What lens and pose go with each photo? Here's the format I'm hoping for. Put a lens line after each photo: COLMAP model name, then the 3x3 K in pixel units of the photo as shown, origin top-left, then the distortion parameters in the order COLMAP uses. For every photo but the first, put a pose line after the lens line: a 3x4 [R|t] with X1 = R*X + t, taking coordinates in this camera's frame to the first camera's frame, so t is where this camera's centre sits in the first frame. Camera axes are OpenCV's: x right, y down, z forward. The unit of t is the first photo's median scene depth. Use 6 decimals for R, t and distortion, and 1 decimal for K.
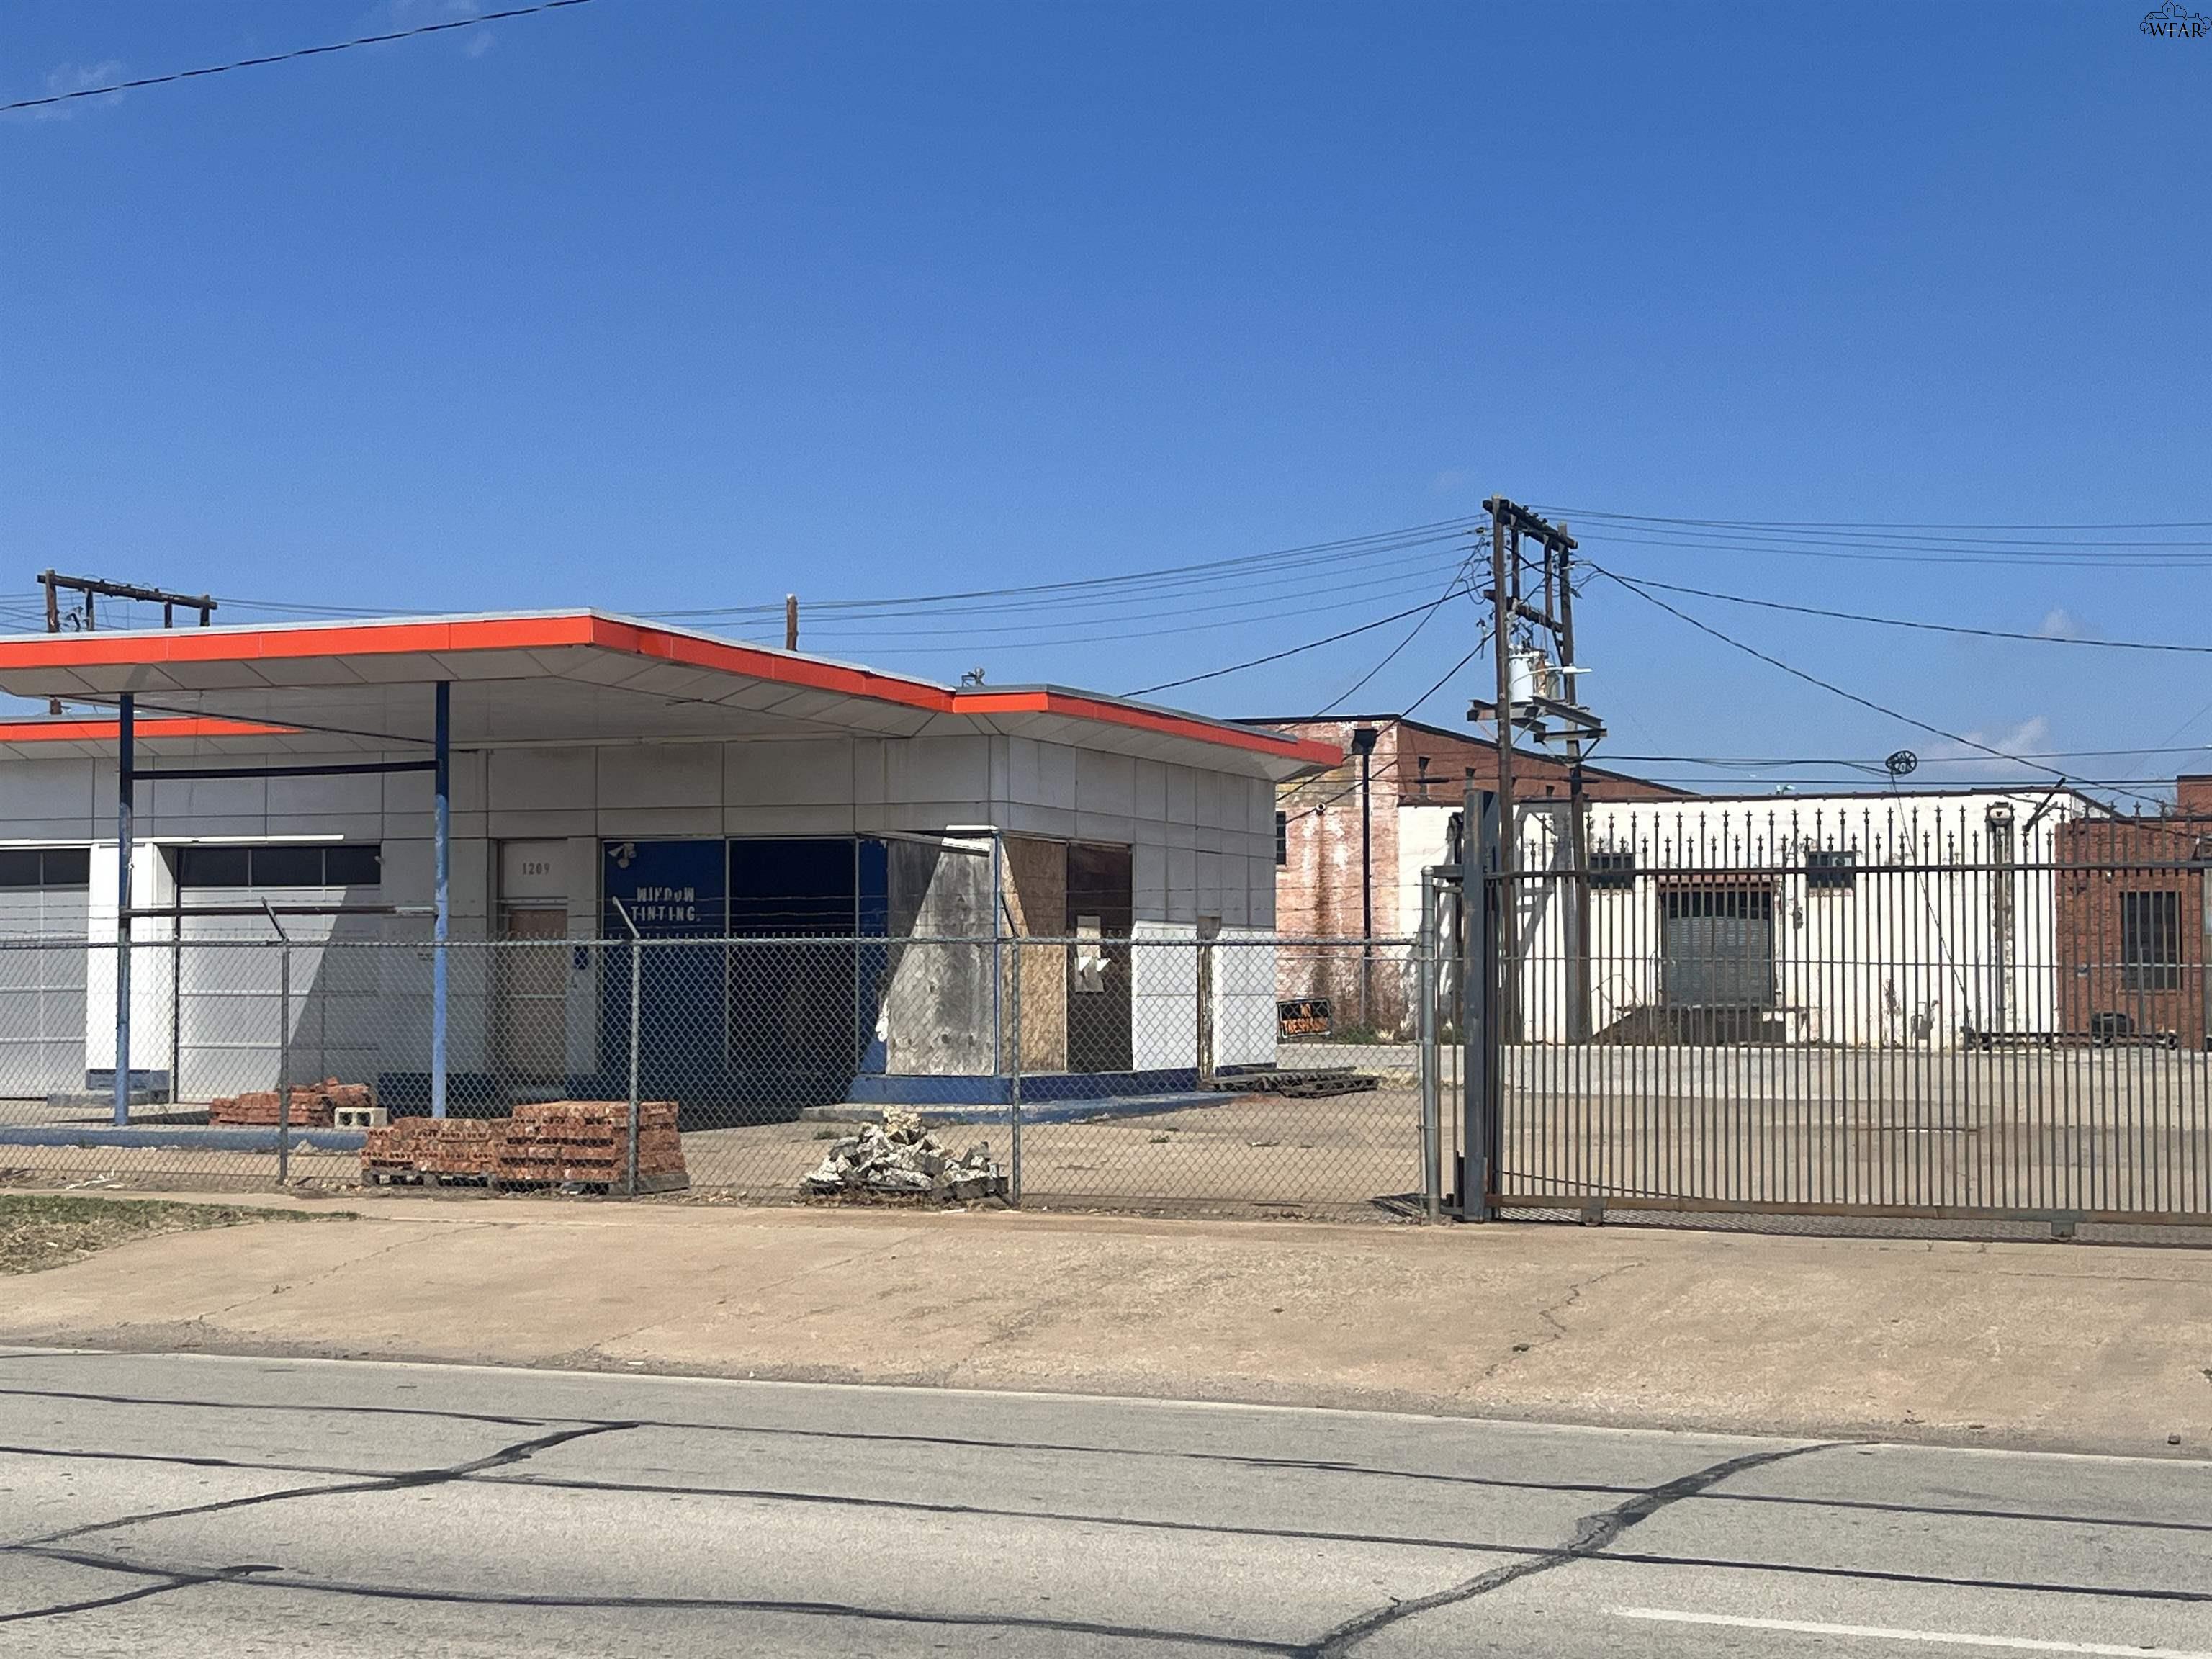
lens RADIAL K [[3293.2, 0, 1077.7], [0, 3293.2, 797.3], [0, 0, 1]] dist [0.058902, 0.000000]
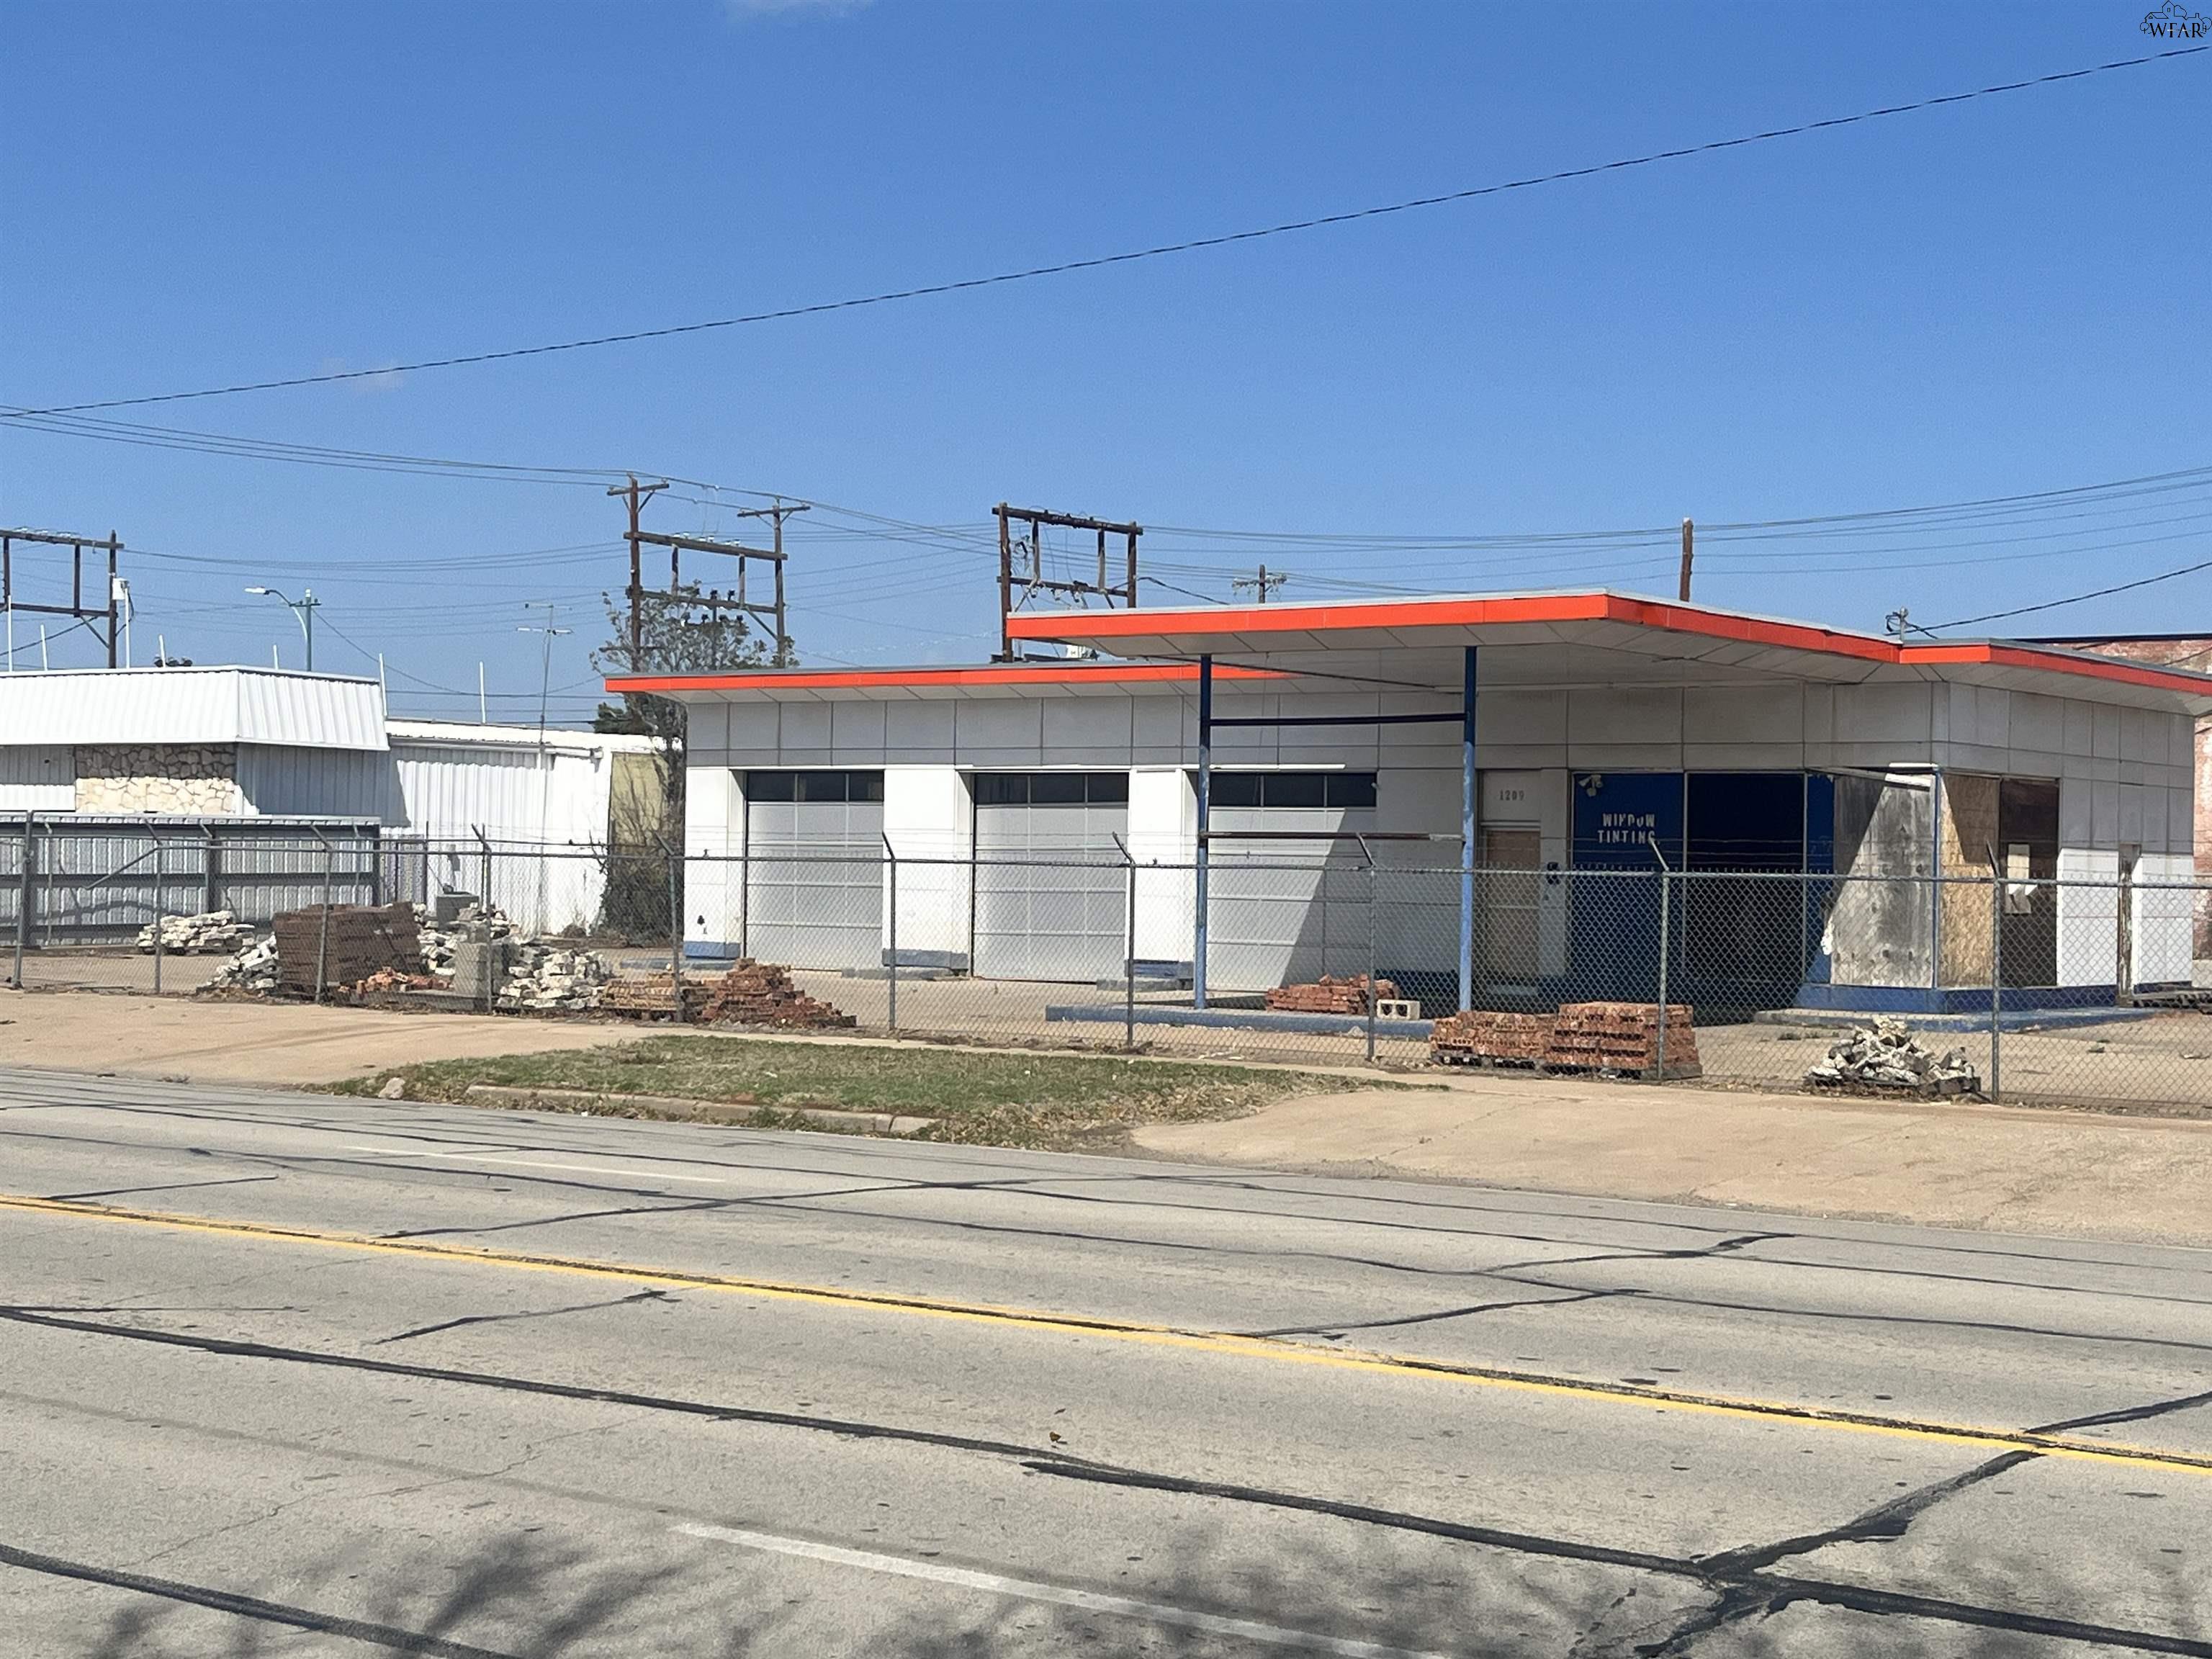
lens RADIAL K [[3316.3, 0, 1041.0], [0, 3316.3, 814.6], [0, 0, 1]] dist [0.050823, 0.000000]
pose [[0.966255, 0.012812, -0.257270, -0.027714], [-0.003075, 0.999265, 0.038213, -0.016341], [0.257570, -0.036132, 0.965584, -0.165199]]
